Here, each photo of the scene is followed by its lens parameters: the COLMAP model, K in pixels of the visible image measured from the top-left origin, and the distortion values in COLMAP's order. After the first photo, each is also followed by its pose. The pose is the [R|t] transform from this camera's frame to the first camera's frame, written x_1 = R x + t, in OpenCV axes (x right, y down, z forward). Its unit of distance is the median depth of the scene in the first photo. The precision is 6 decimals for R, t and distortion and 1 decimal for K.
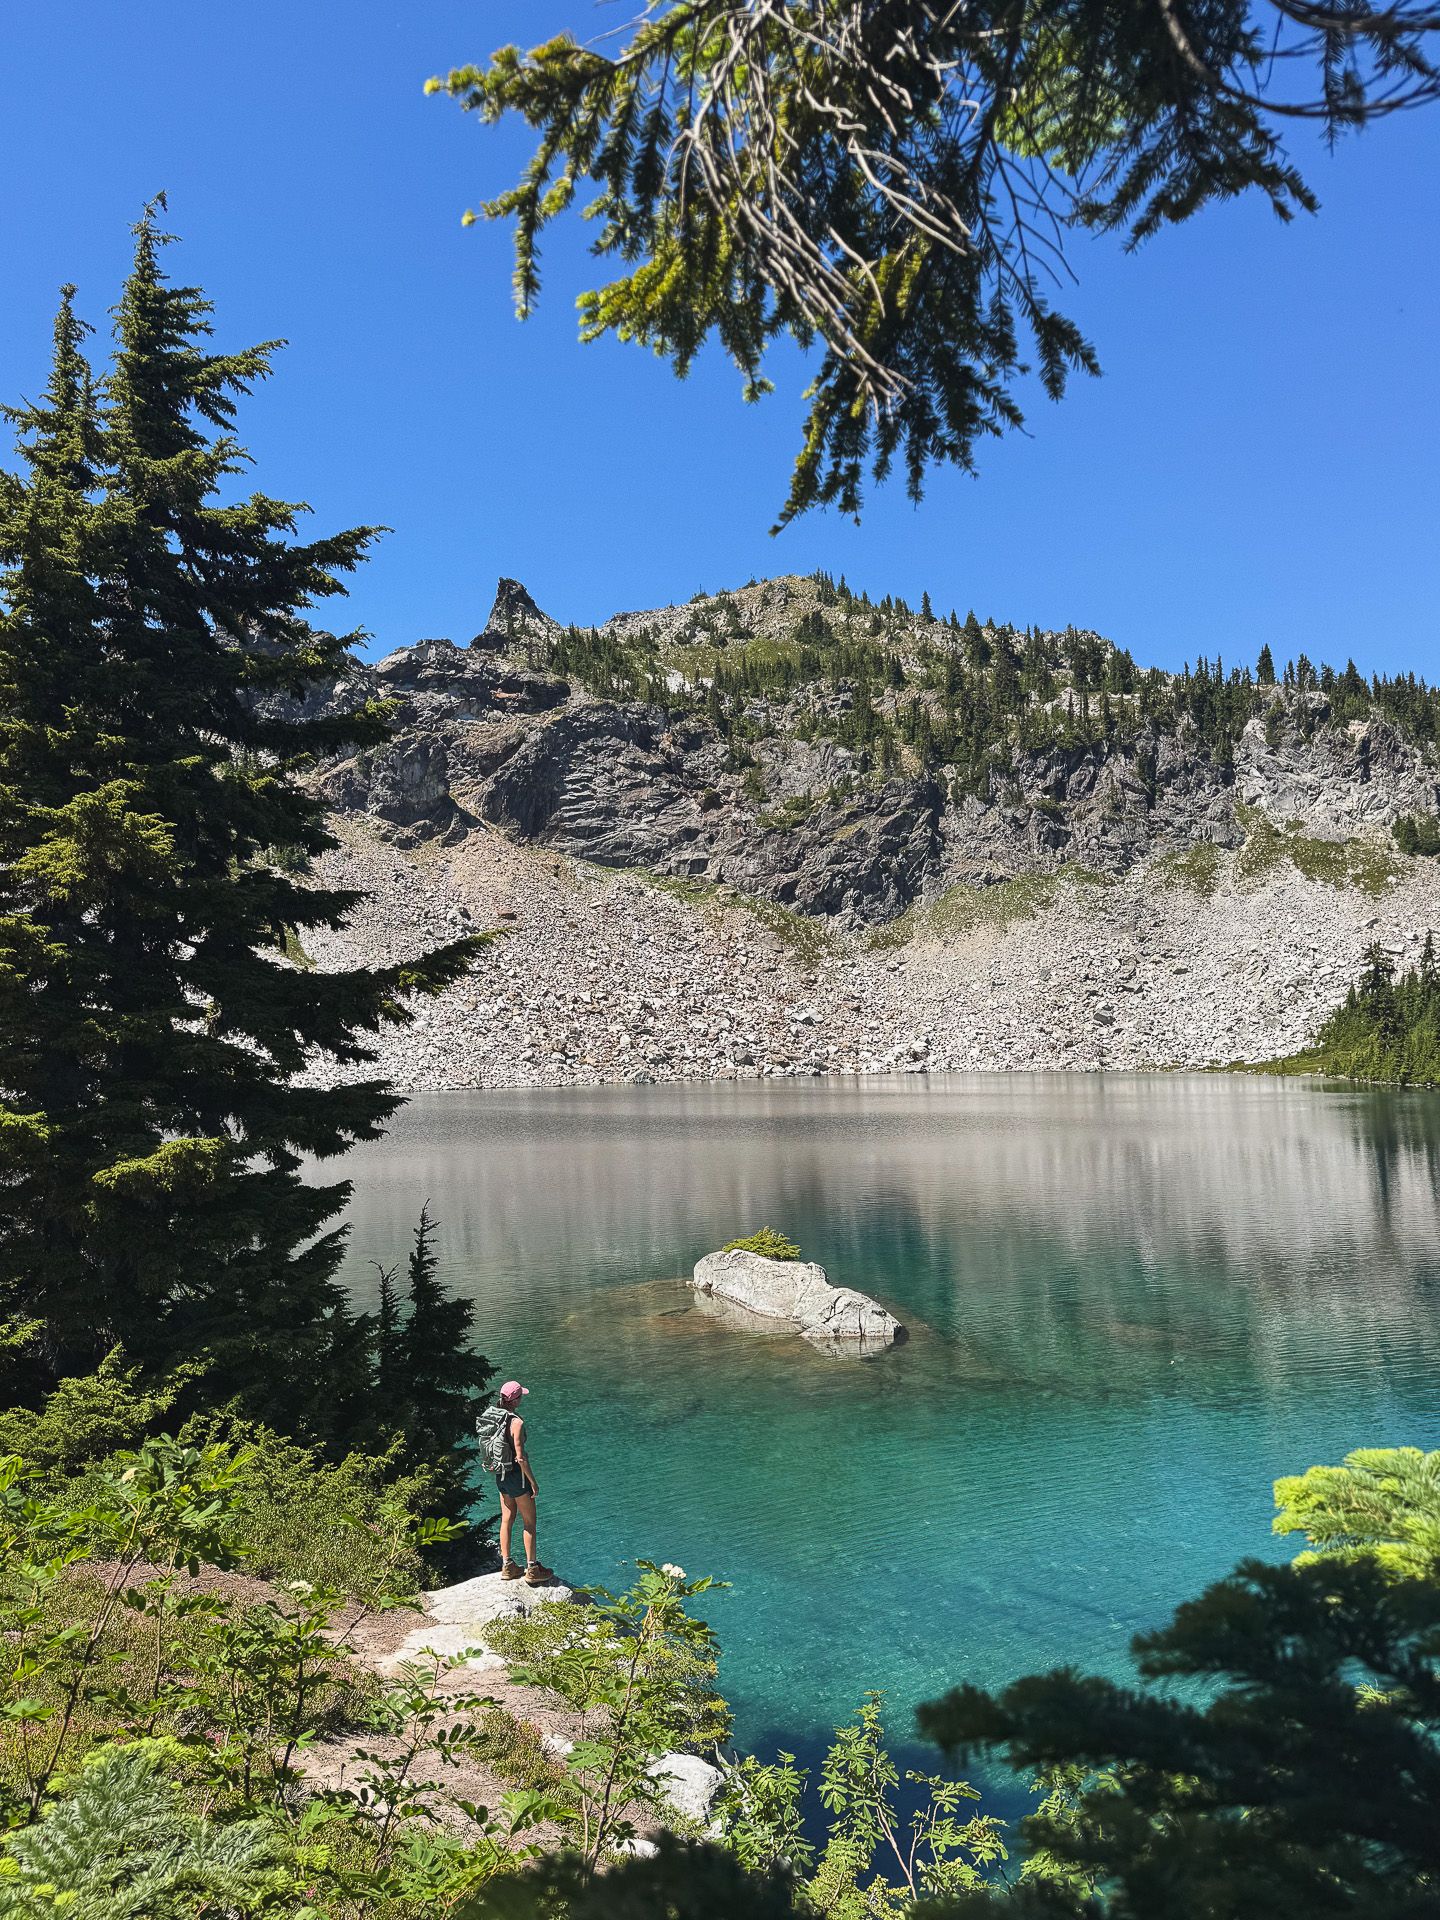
lens RADIAL K [[1361.2, 0, 711.6], [0, 1361.2, 960.1], [0, 0, 1]] dist [0.013693, 0.001735]
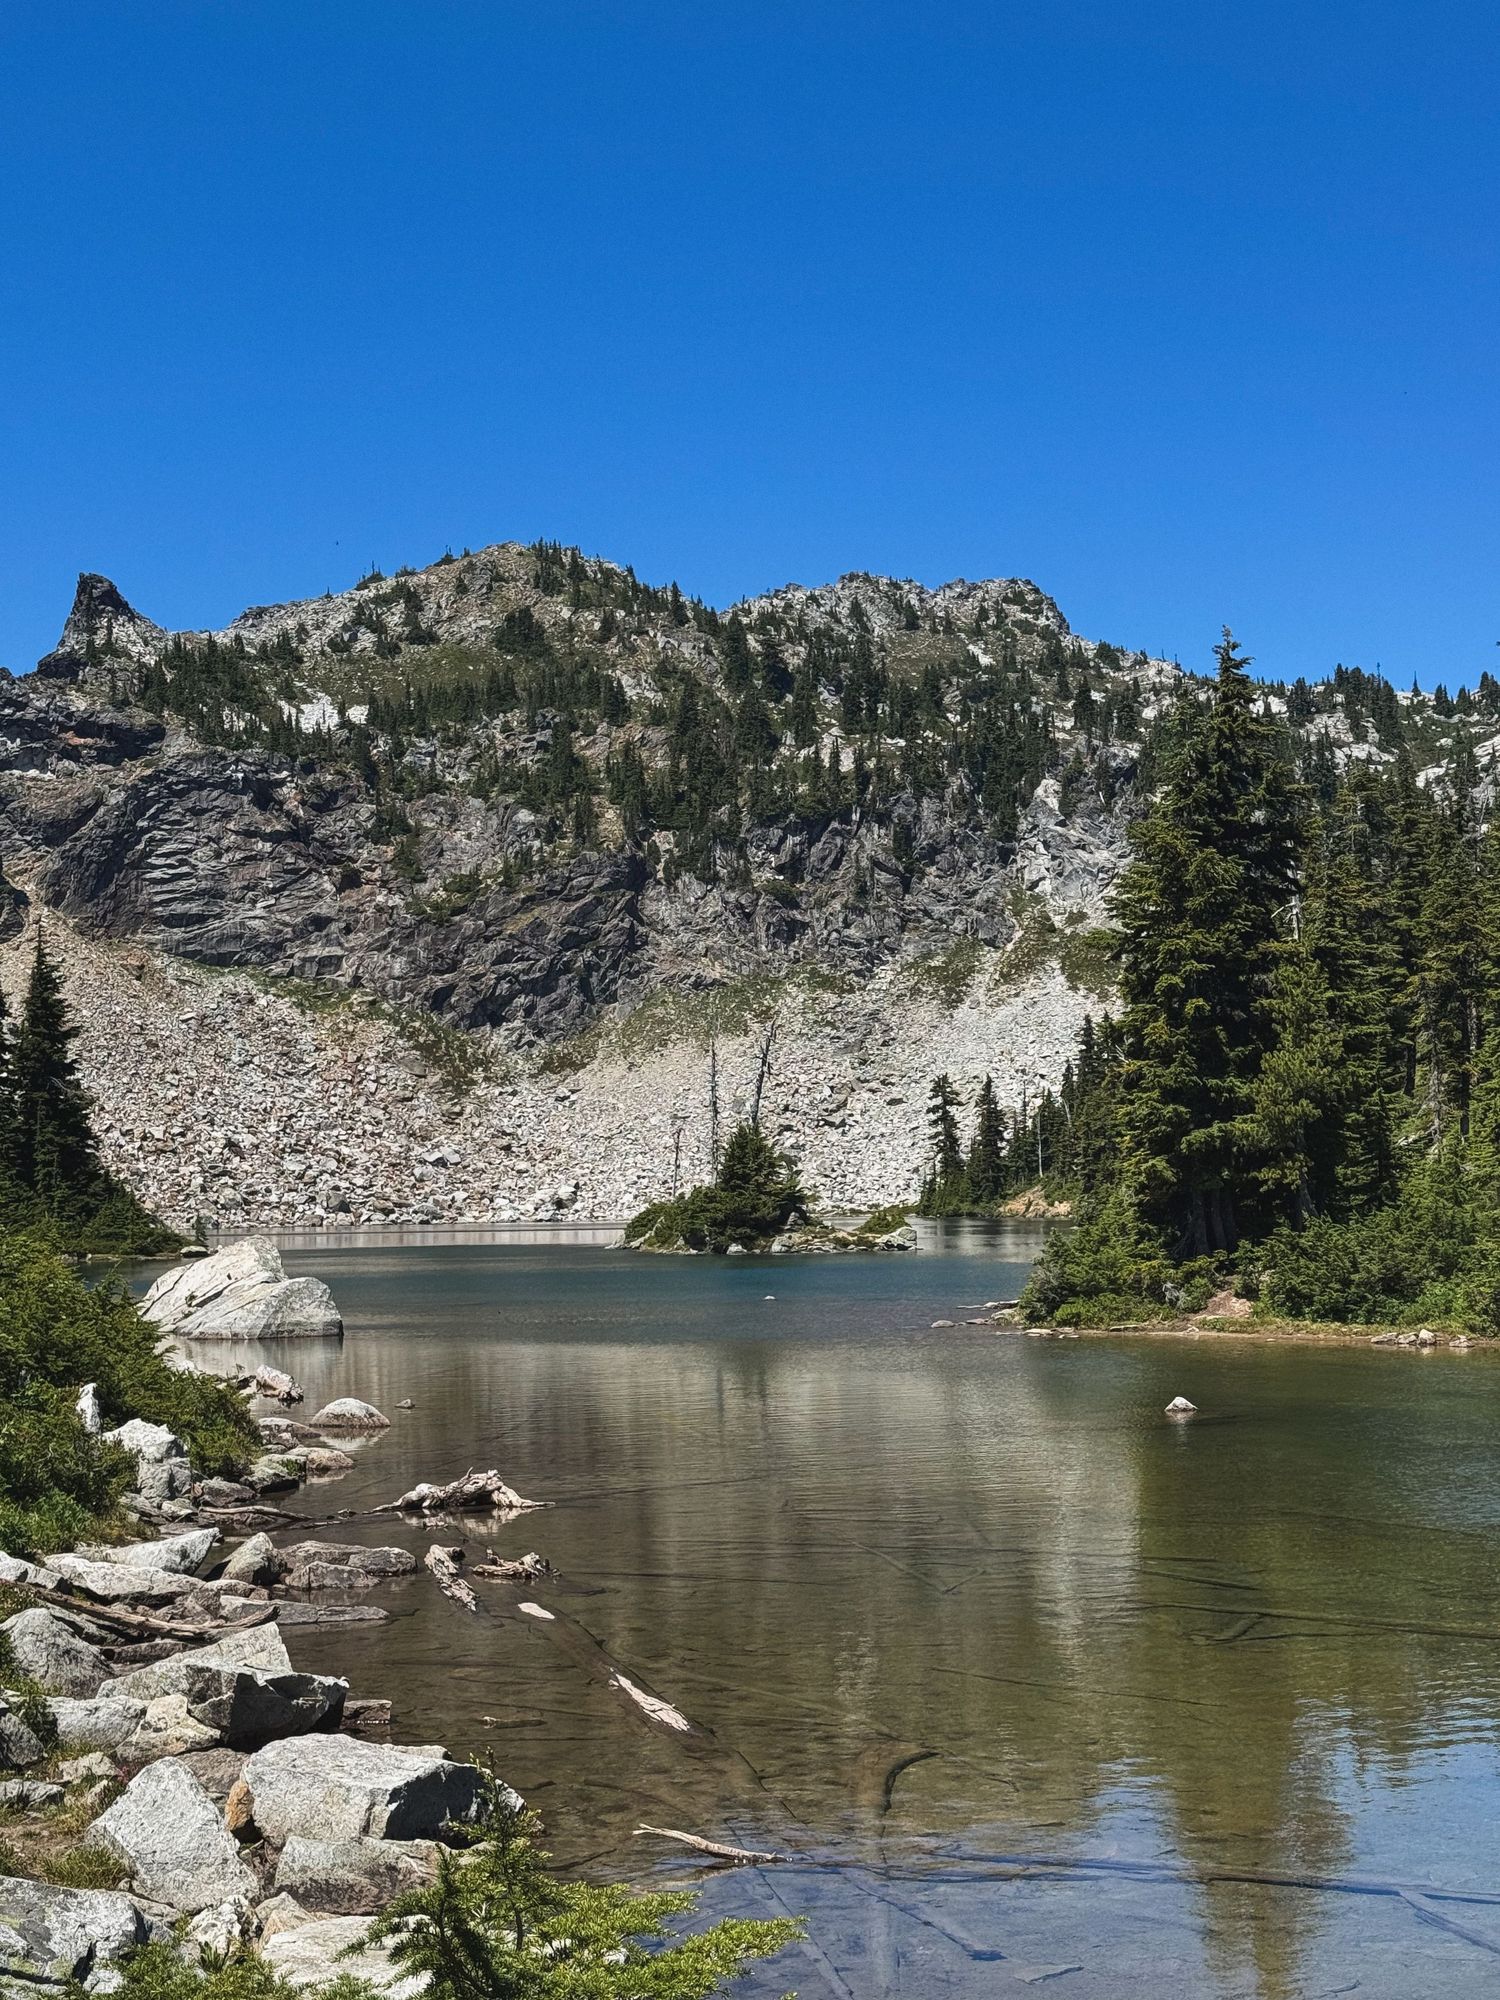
lens RADIAL K [[2755.6, 0, 755.3], [0, 2755.6, 1000.6], [0, 0, 1]] dist [0.039784, 0.000000]
pose [[0.998872, 0.002240, 0.047422, 0.157737], [-0.001034, 0.999675, -0.025460, -0.009009], [-0.047463, 0.025382, 0.998550, -0.576923]]
